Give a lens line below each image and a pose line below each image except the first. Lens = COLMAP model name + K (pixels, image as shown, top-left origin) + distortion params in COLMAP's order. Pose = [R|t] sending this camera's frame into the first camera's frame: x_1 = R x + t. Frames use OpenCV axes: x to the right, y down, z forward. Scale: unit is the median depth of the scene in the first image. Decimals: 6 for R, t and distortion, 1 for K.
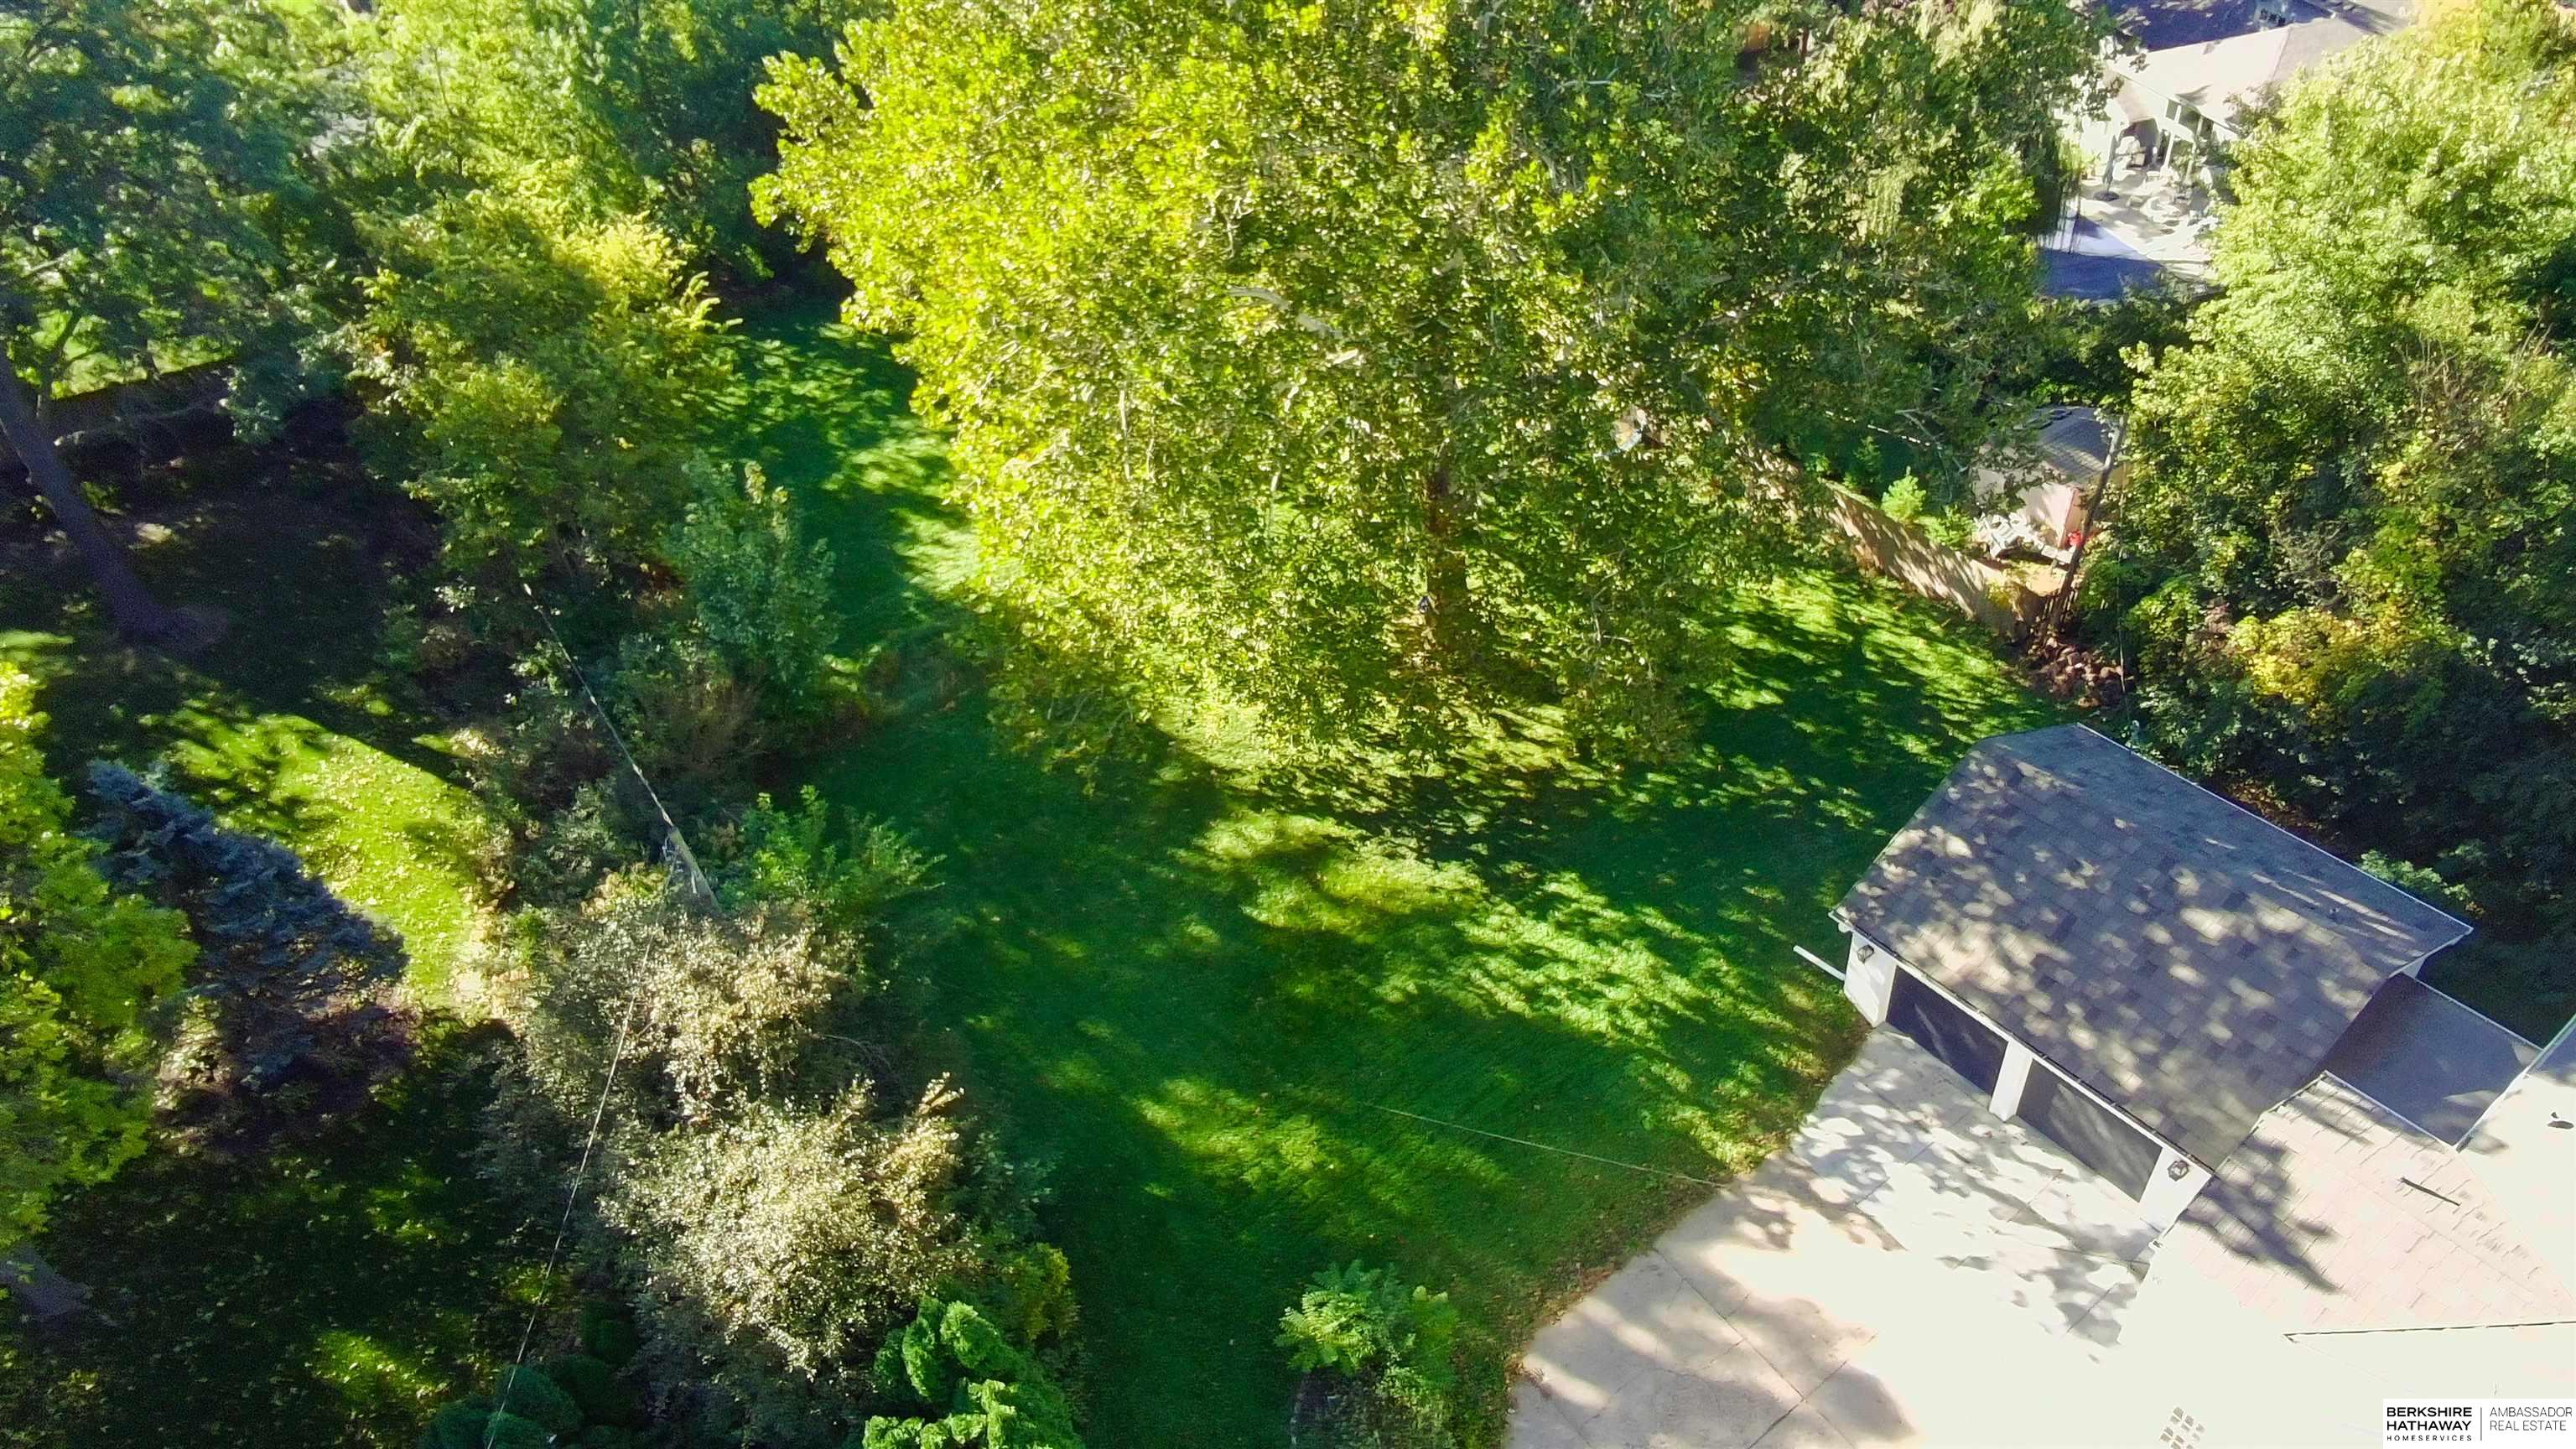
lens RADIAL K [[1595.4, 0, 1288.0], [0, 1595.4, 724.5], [0, 0, 1]] dist [-0.057625, 0.039956]
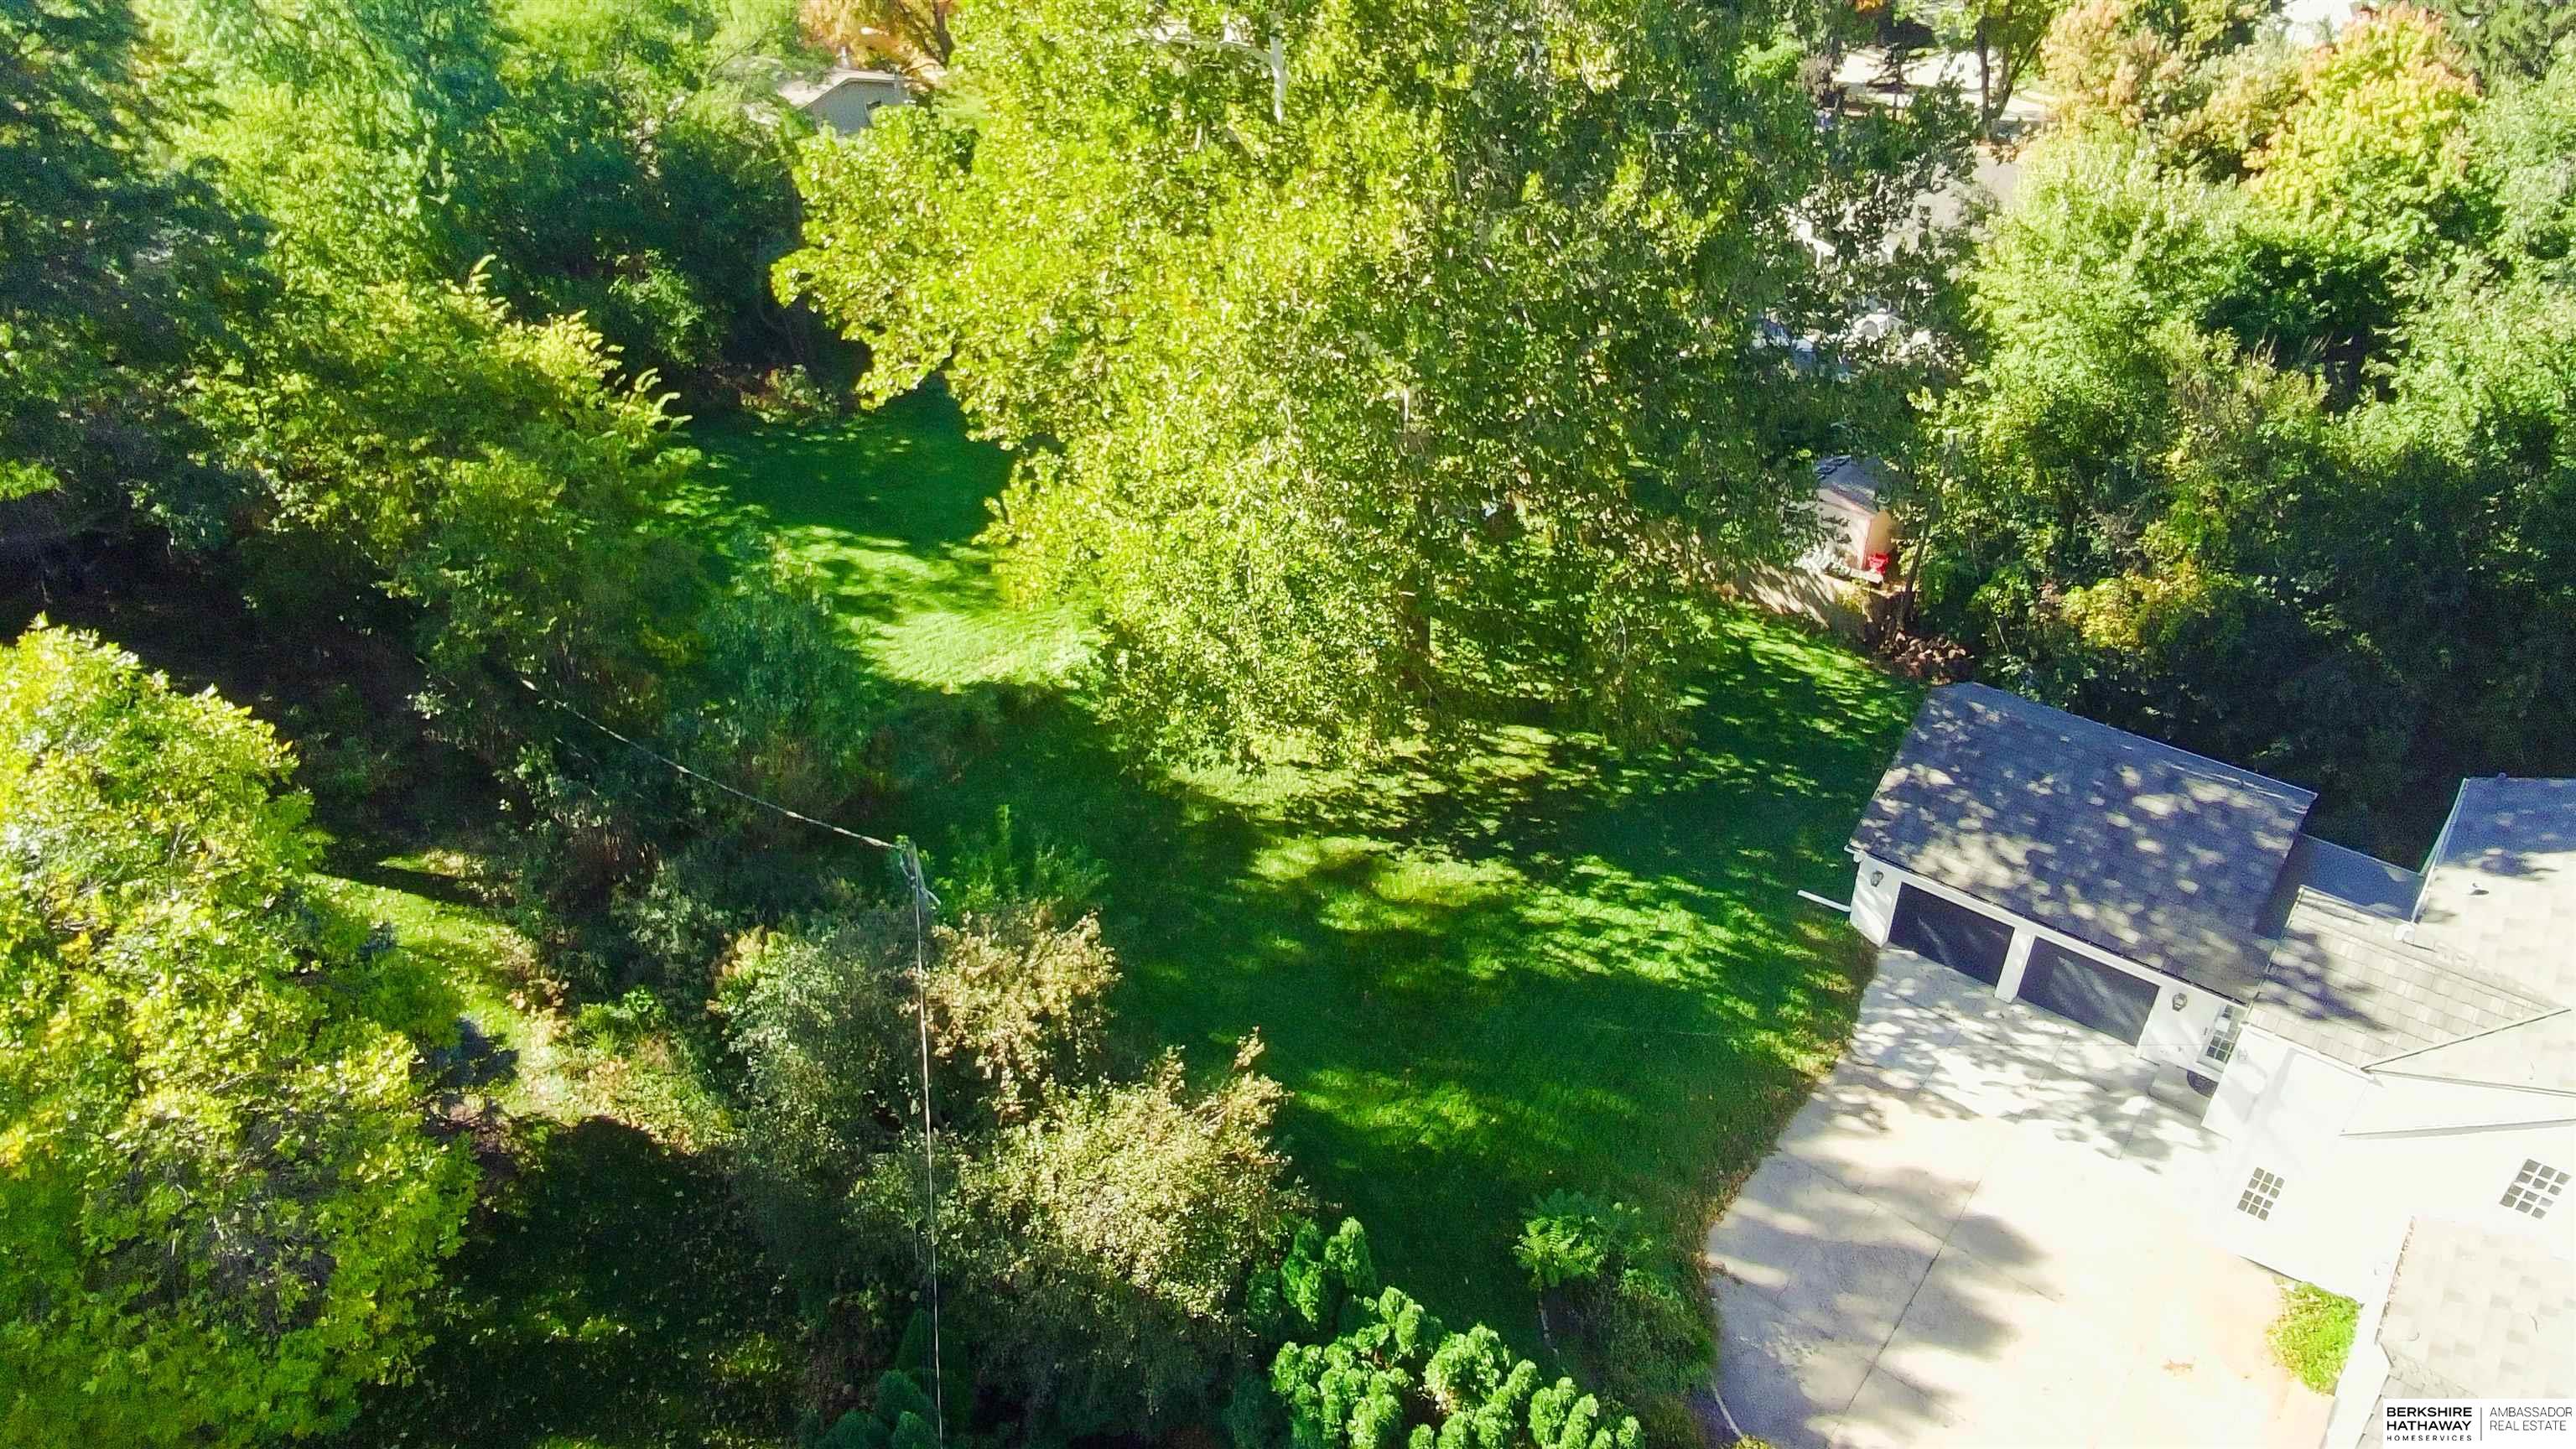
lens RADIAL K [[1616.6, 0, 1231.8], [0, 1616.6, 752.0], [0, 0, 1]] dist [-0.075615, 0.068823]
pose [[0.966364, -0.087093, 0.241981, -0.345677], [0.110833, 0.990088, -0.086266, 0.095206], [-0.232069, 0.110183, 0.966439, -0.031657]]
